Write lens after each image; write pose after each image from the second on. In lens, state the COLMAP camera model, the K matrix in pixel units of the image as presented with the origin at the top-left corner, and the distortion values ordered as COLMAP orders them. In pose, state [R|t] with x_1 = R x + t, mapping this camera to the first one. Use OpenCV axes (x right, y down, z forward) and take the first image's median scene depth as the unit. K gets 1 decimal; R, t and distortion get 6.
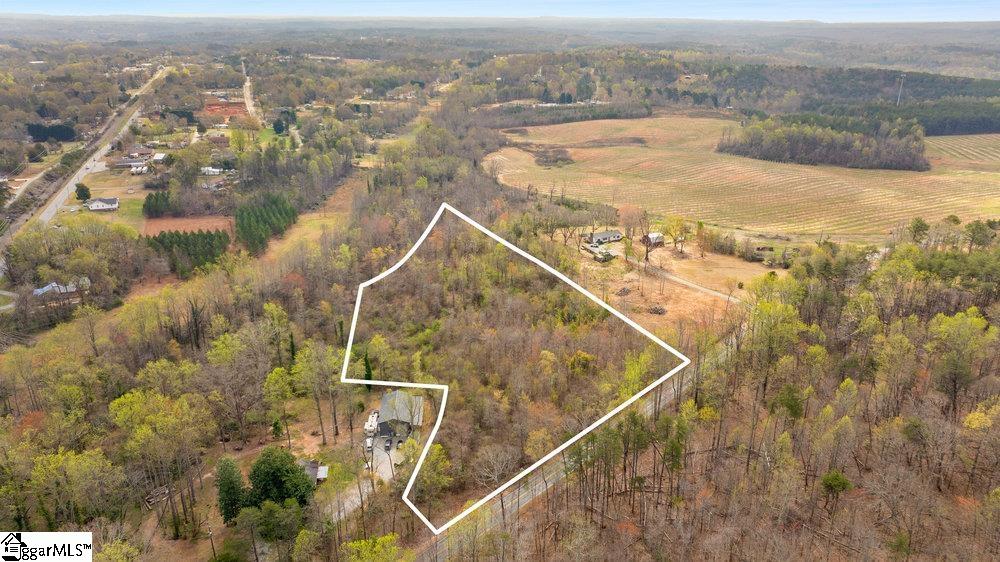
lens RADIAL K [[685.7, 0, 499.5], [0, 685.7, 283.2], [0, 0, 1]] dist [-0.031938, 0.016156]
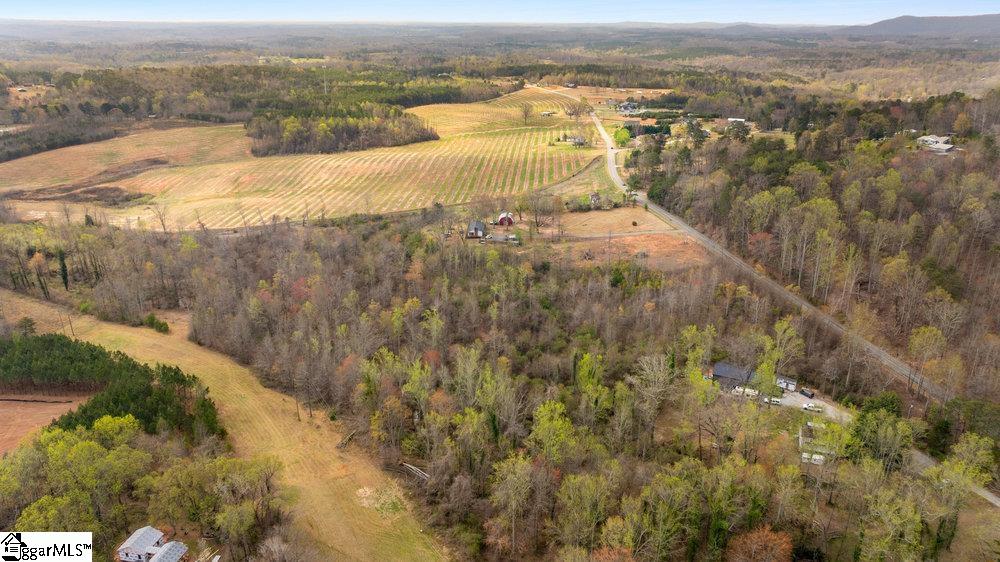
lens RADIAL K [[685.7, 0, 501.4], [0, 685.7, 280.1], [0, 0, 1]] dist [-0.031938, 0.016156]
pose [[0.489709, -0.312636, 0.813906, -0.353486], [0.312919, 0.934329, 0.170617, -0.079978], [-0.813797, 0.171134, 0.555380, 0.188558]]
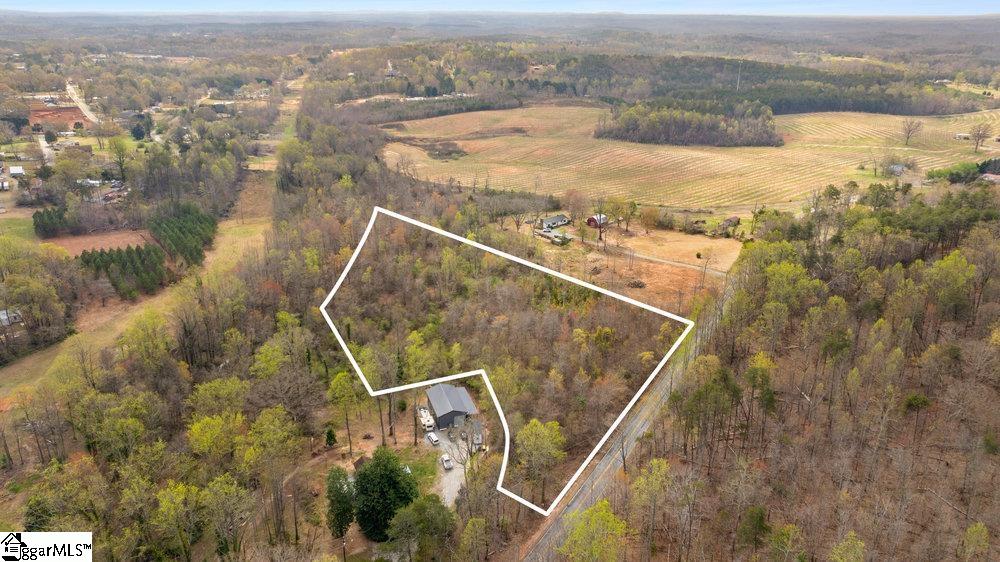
lens RADIAL K [[685.7, 0, 499.2], [0, 685.7, 283.3], [0, 0, 1]] dist [-0.031938, 0.016156]
pose [[0.970066, -0.090384, 0.225396, -0.082767], [0.088308, 0.995906, 0.019297, -0.000754], [-0.226218, 0.001185, 0.974076, -0.000960]]
